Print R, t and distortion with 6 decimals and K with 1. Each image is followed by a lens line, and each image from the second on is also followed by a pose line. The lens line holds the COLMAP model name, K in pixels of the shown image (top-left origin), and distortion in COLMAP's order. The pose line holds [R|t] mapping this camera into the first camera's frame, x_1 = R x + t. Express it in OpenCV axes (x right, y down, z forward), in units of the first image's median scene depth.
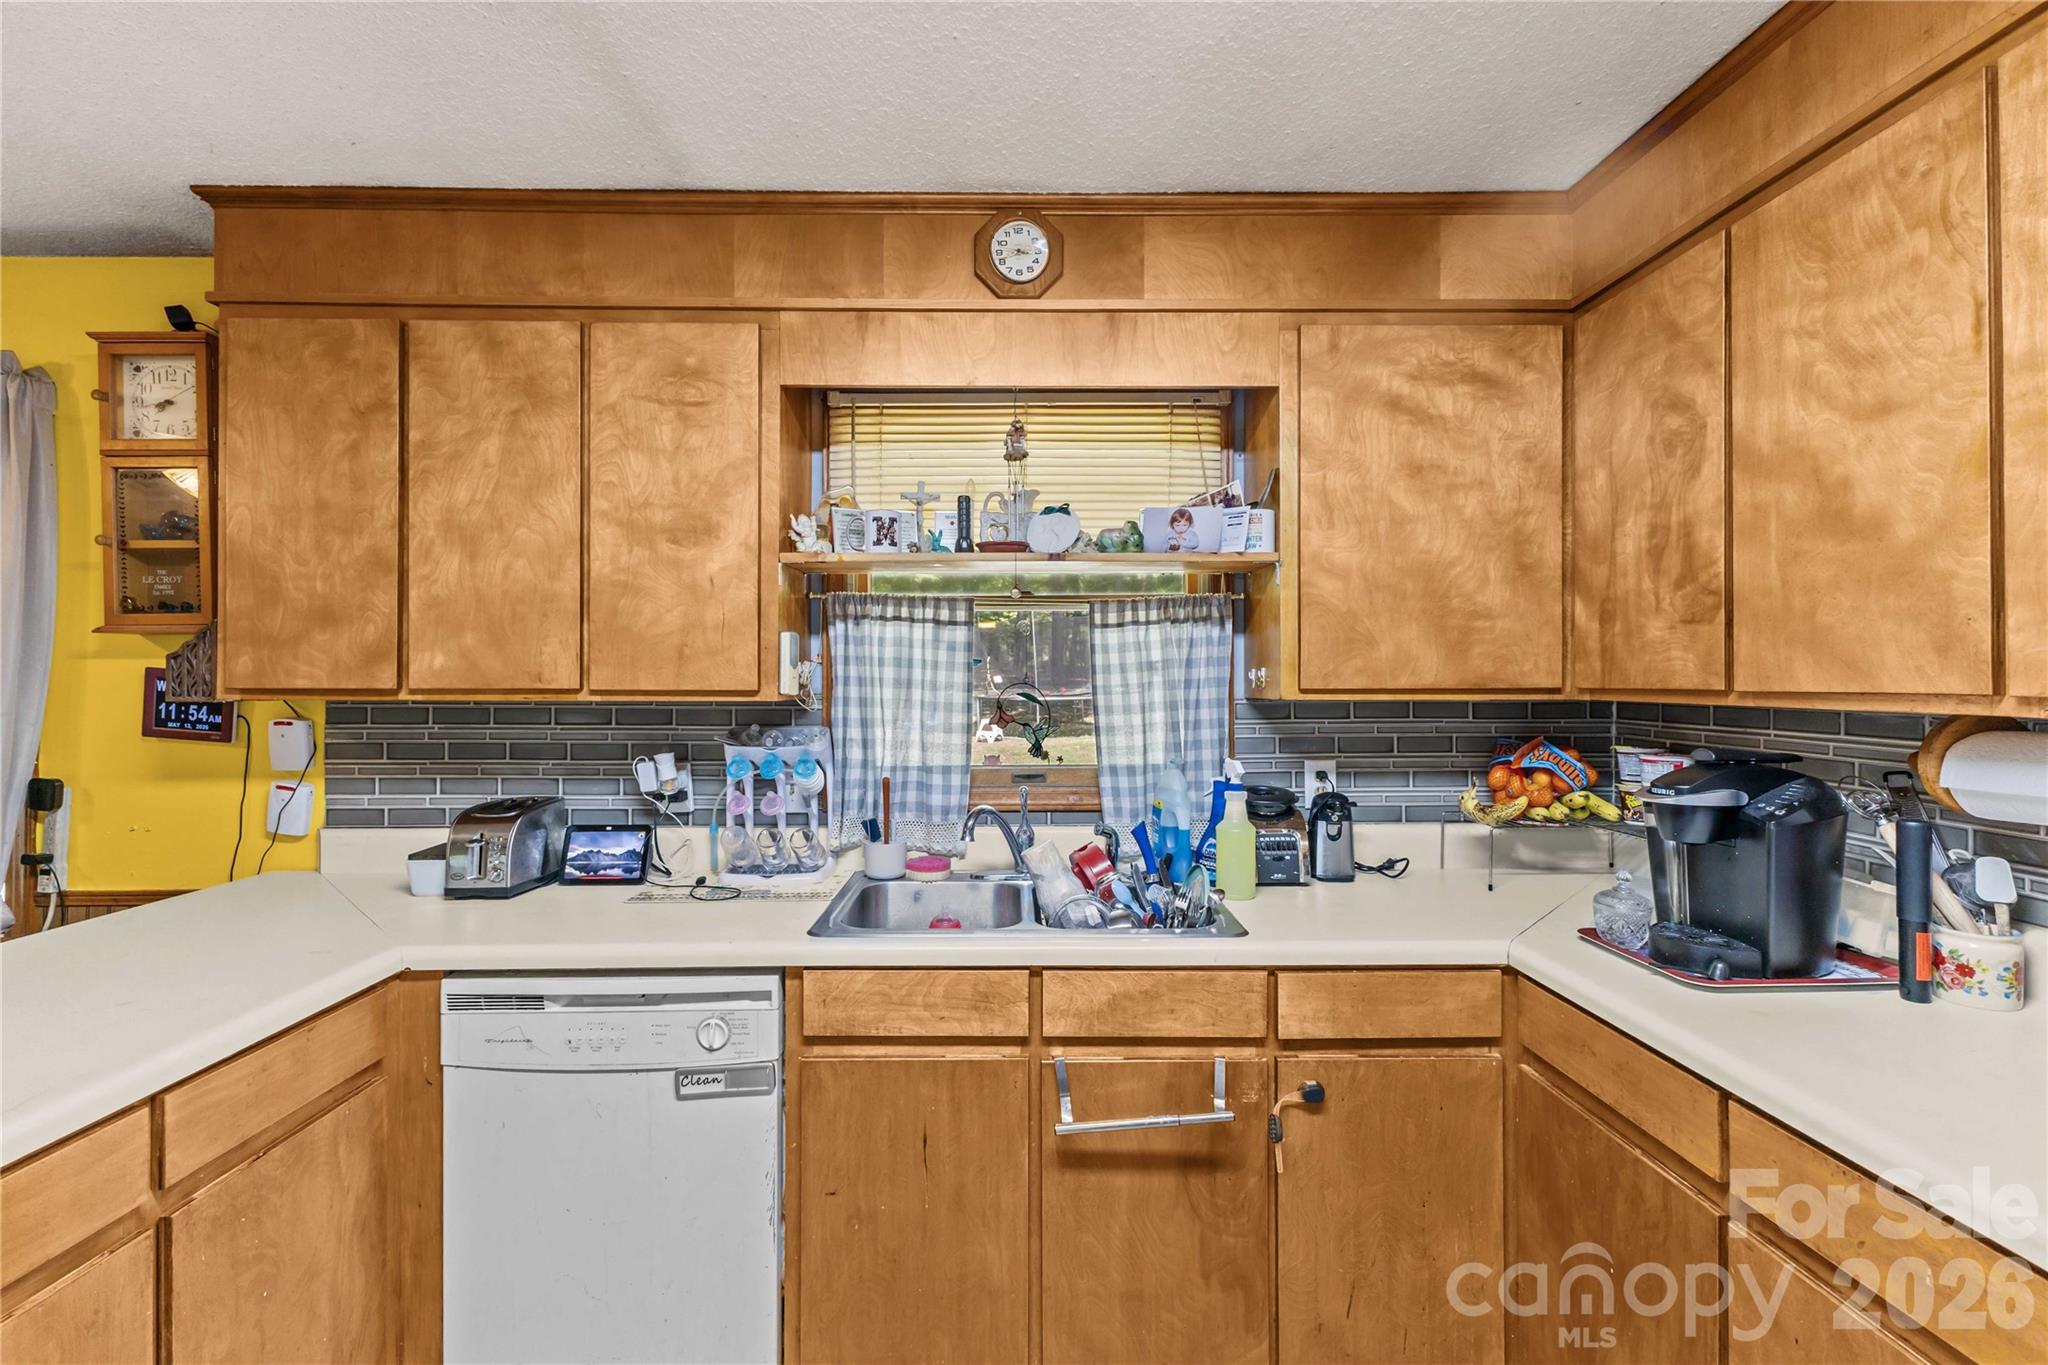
lens RADIAL K [[884.0, 0, 1024.0], [0, 884.0, 682.5], [0, 0, 1]] dist [0.008485, -0.000498]
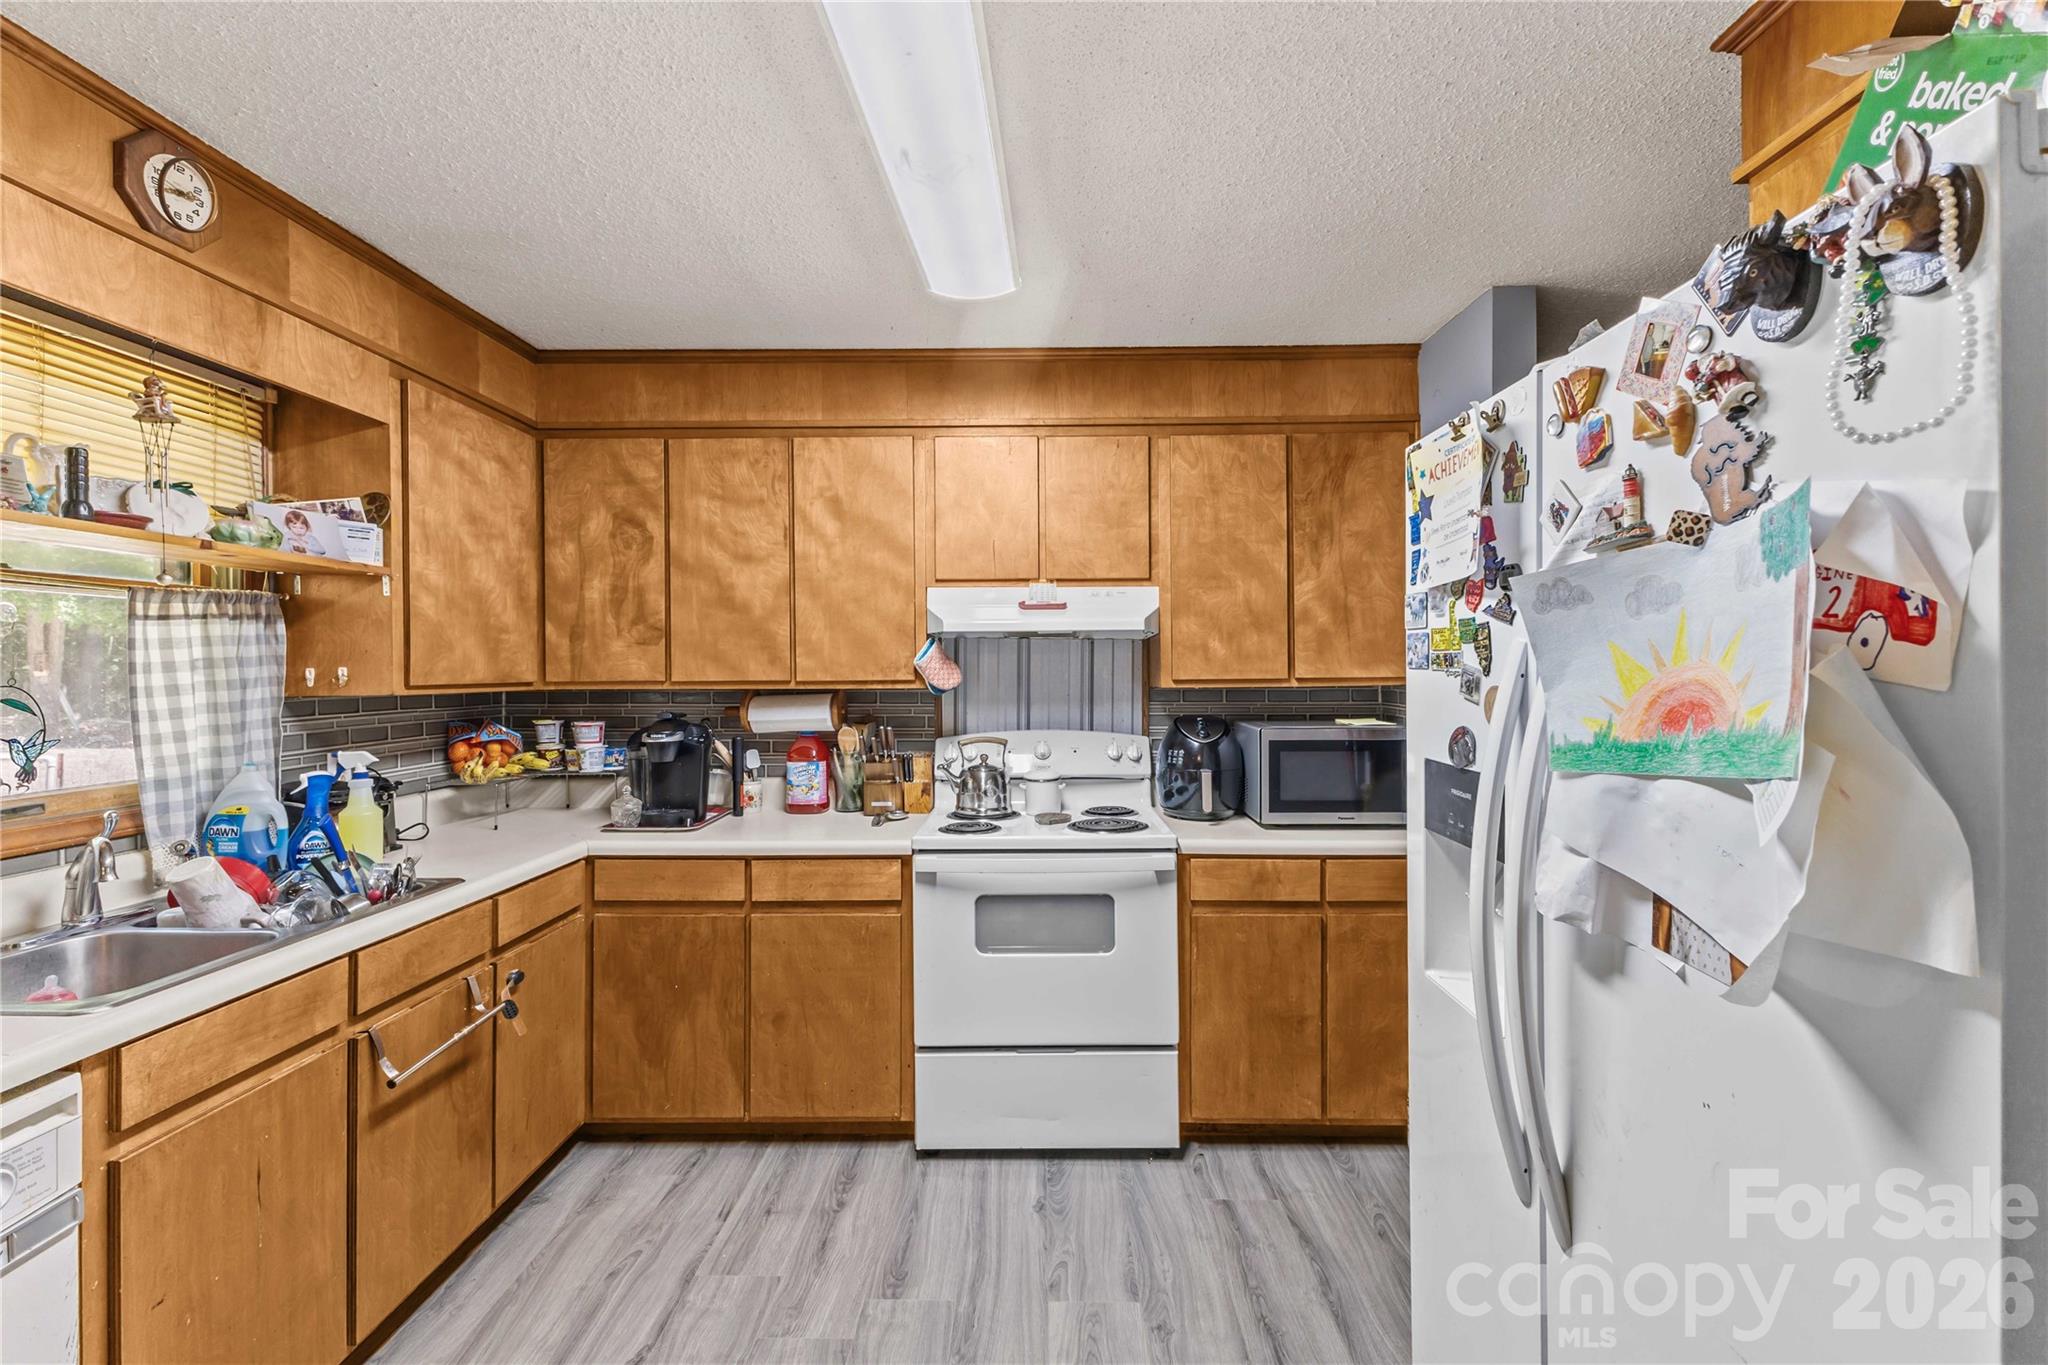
lens RADIAL K [[883.4, 0, 1020.6], [0, 883.4, 672.4], [0, 0, 1]] dist [0.012545, -0.000829]
pose [[0.040767, -0.002098, 0.999166, -0.860225], [0.009041, 0.999958, 0.001731, -0.005142], [-0.999128, 0.008963, 0.040784, 0.133338]]
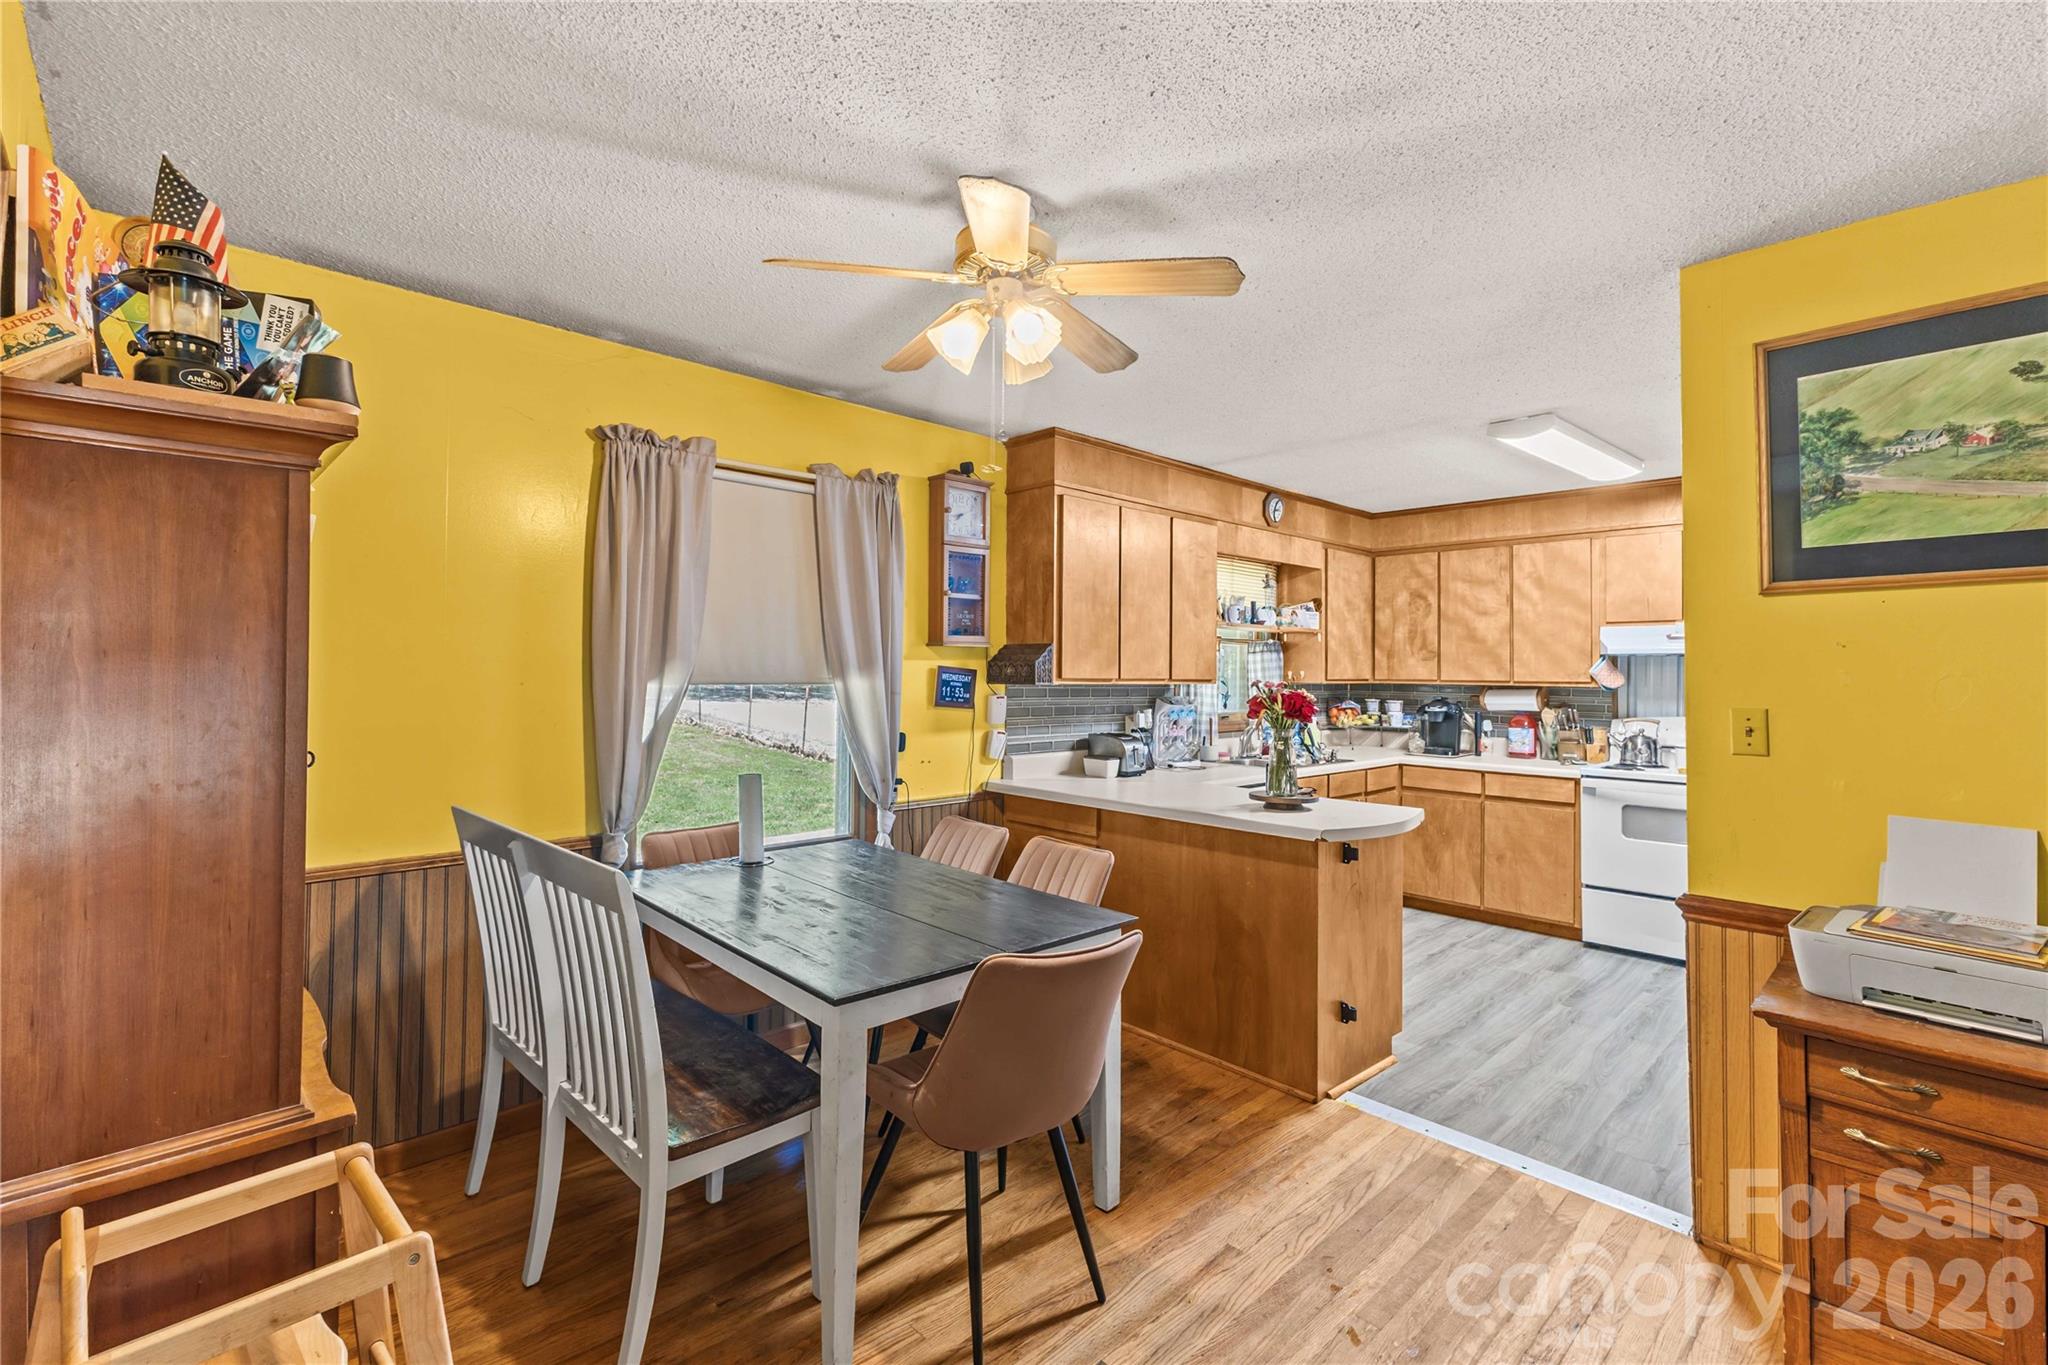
lens RADIAL K [[890.9, 0, 1013.4], [0, 890.9, 658.3], [0, 0, 1]] dist [0.002047, -0.000082]
pose [[0.741766, 0.017259, 0.670437, -2.324737], [-0.006934, 0.999813, -0.018066, -0.001092], [-0.670623, 0.008751, 0.741746, -0.417637]]
